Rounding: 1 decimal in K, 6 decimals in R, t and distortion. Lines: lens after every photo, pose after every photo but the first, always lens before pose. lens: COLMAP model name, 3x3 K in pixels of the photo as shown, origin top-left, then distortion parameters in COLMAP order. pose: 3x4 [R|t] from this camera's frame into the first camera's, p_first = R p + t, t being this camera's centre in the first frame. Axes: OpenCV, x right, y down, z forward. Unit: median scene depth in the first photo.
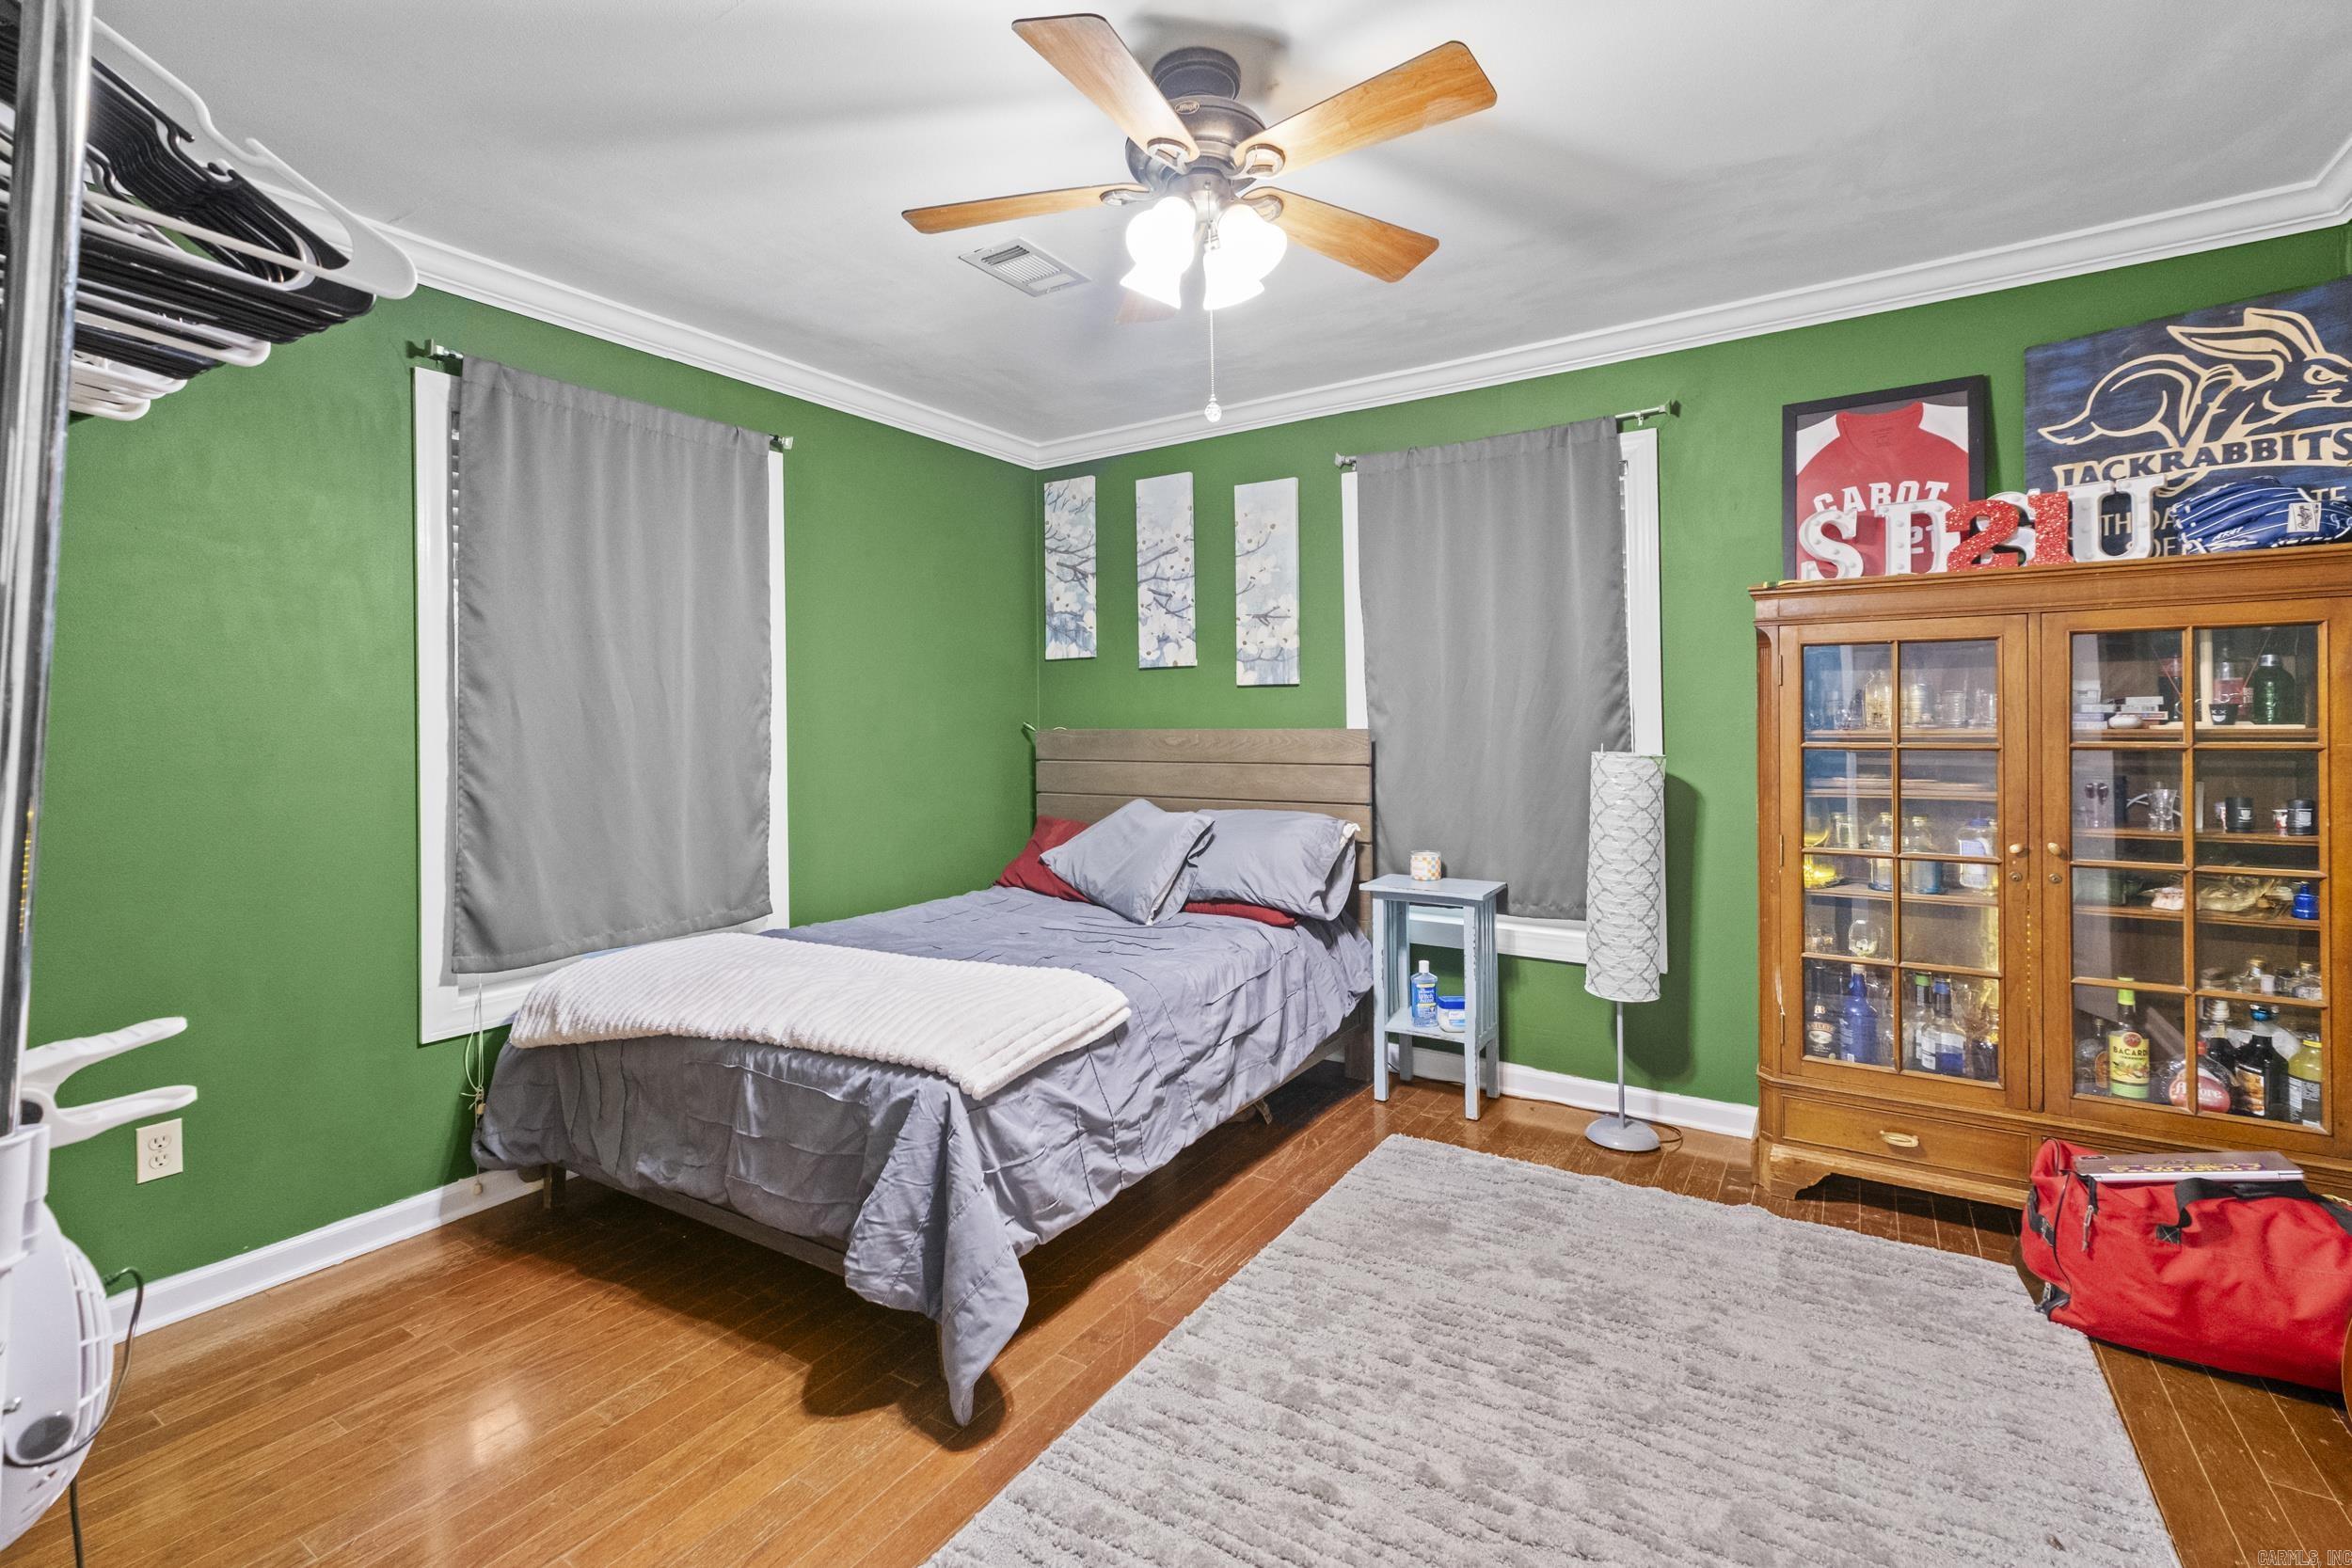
lens RADIAL K [[1024.0, 0, 1177.5], [0, 1024.0, 740.5], [0, 0, 1]] dist [0.001582, 0.000320]
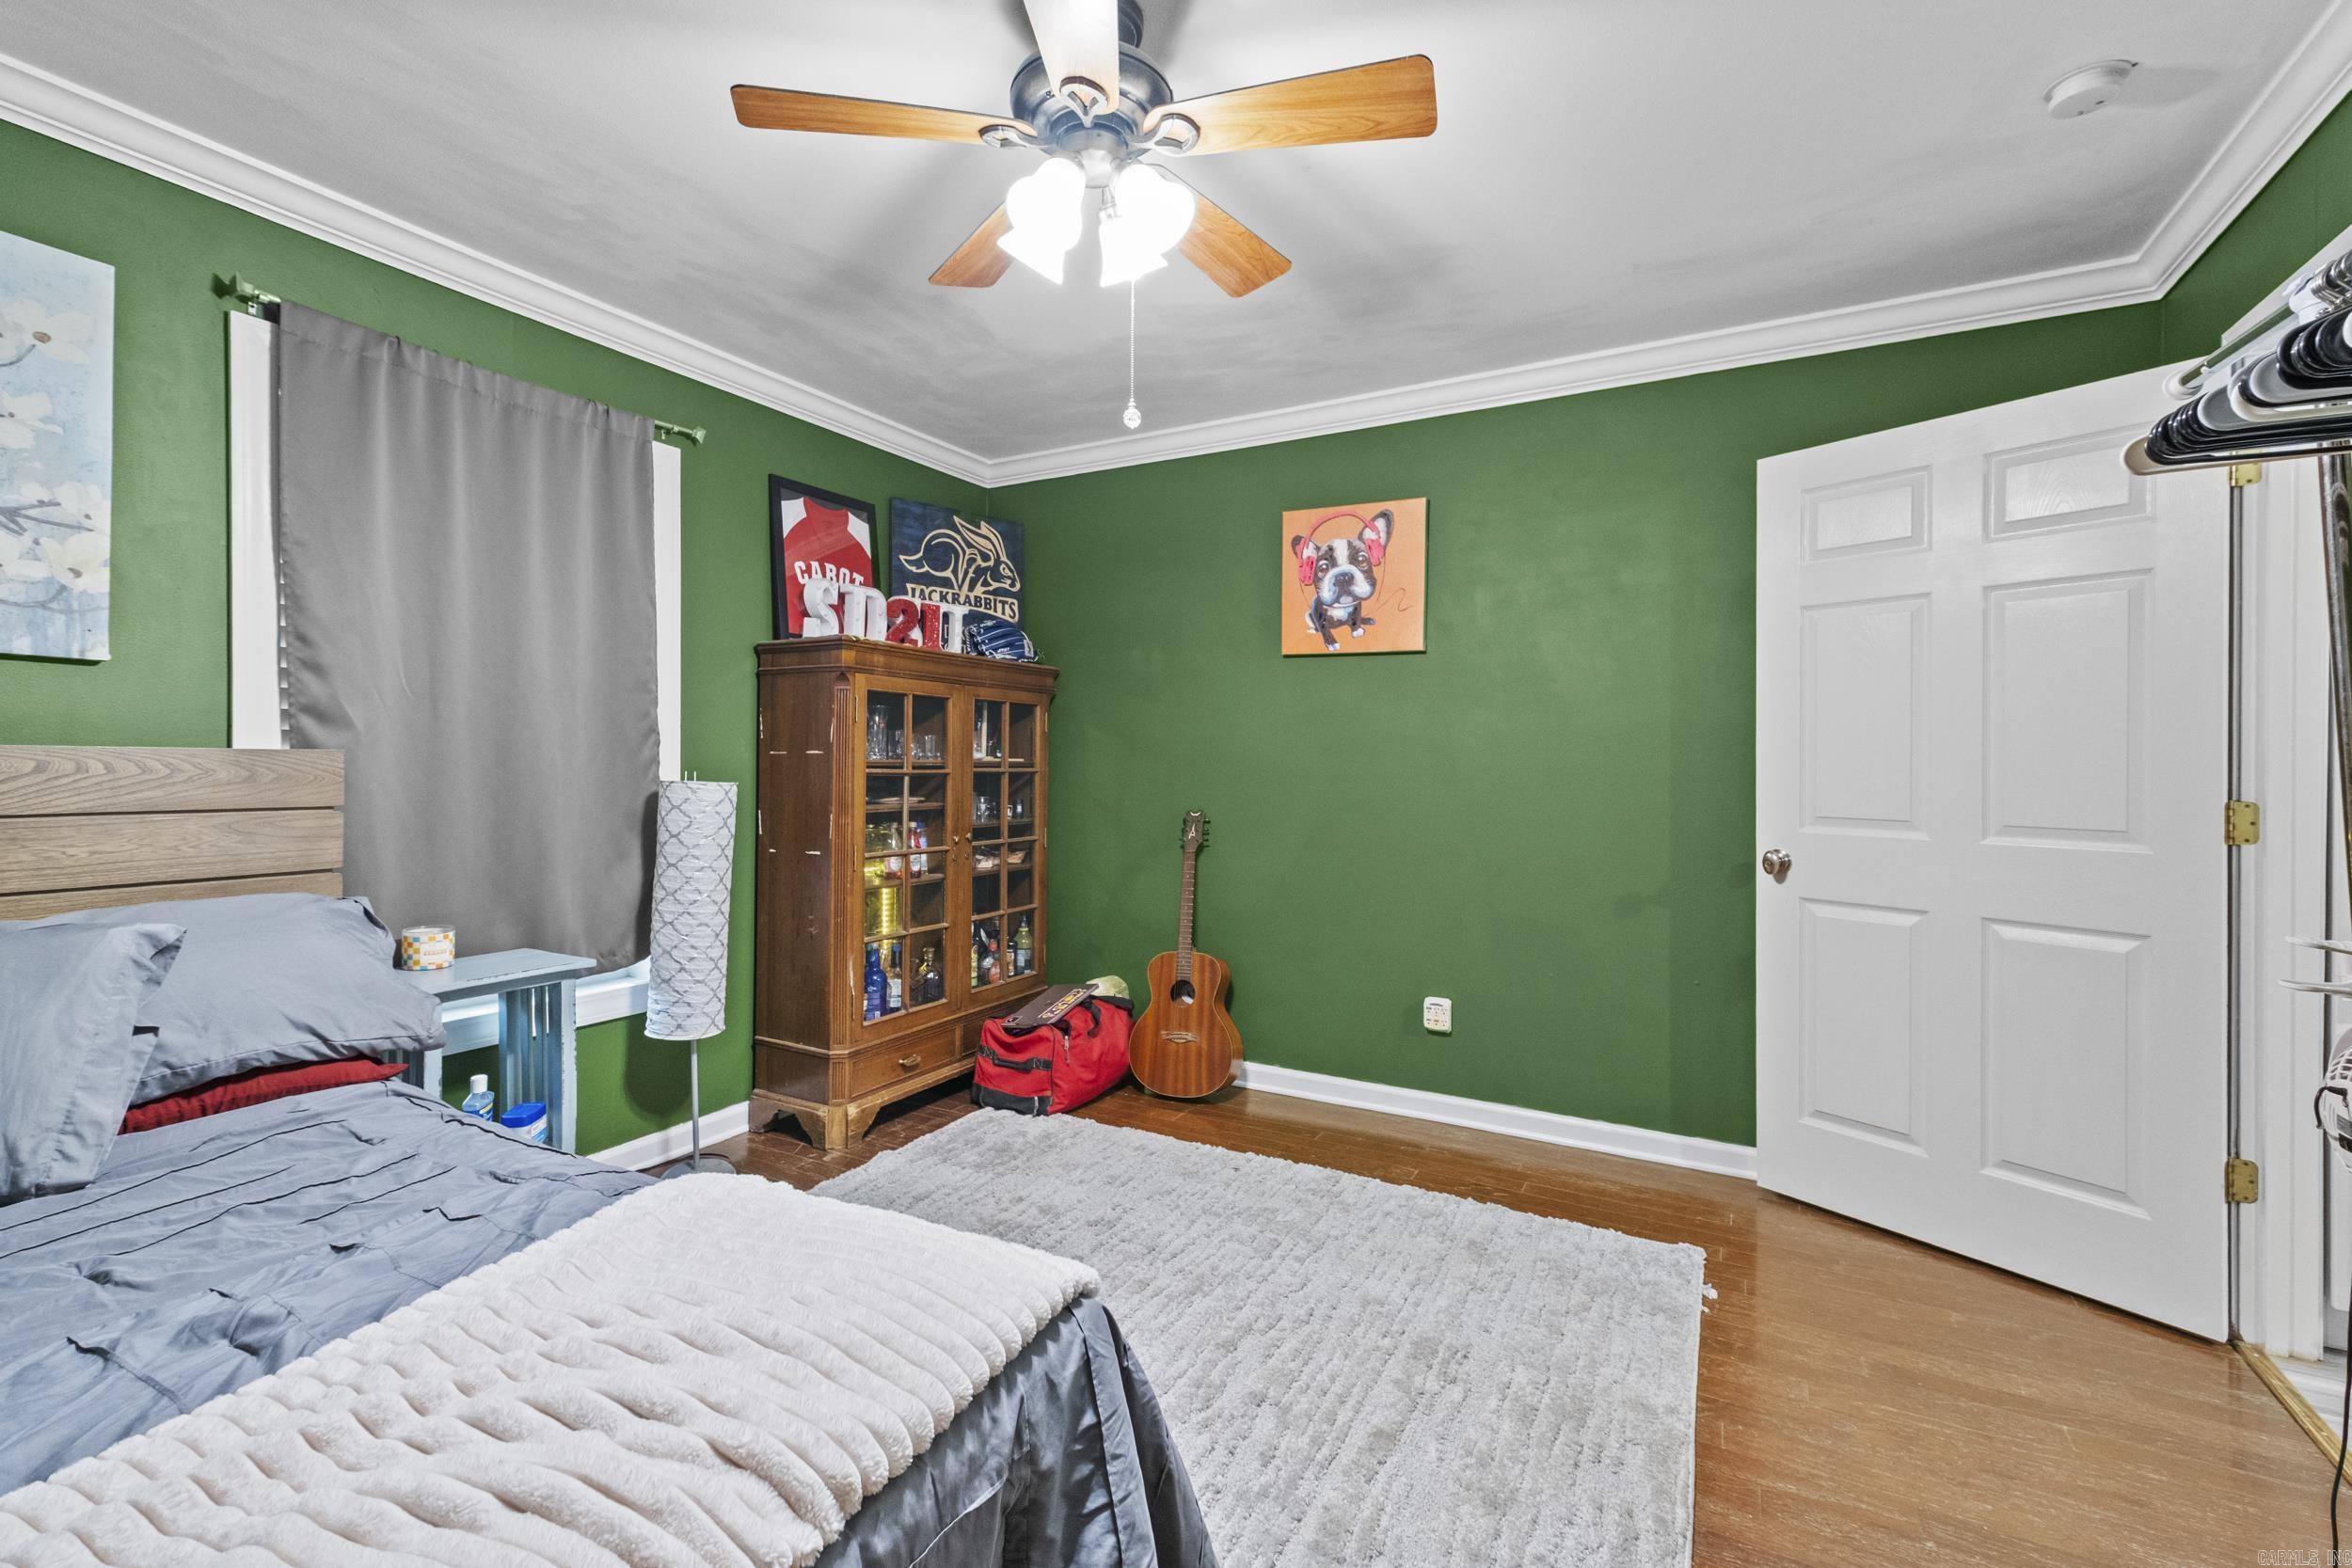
lens RADIAL K [[1011.6, 0, 1175.5], [0, 1011.6, 763.5], [0, 0, 1]] dist [0.000088, -0.000053]
pose [[-0.068543, 0.005413, 0.997634, -0.675855], [0.003932, 0.999979, -0.005155, 0.003112], [-0.997640, 0.003569, -0.068562, 0.761863]]
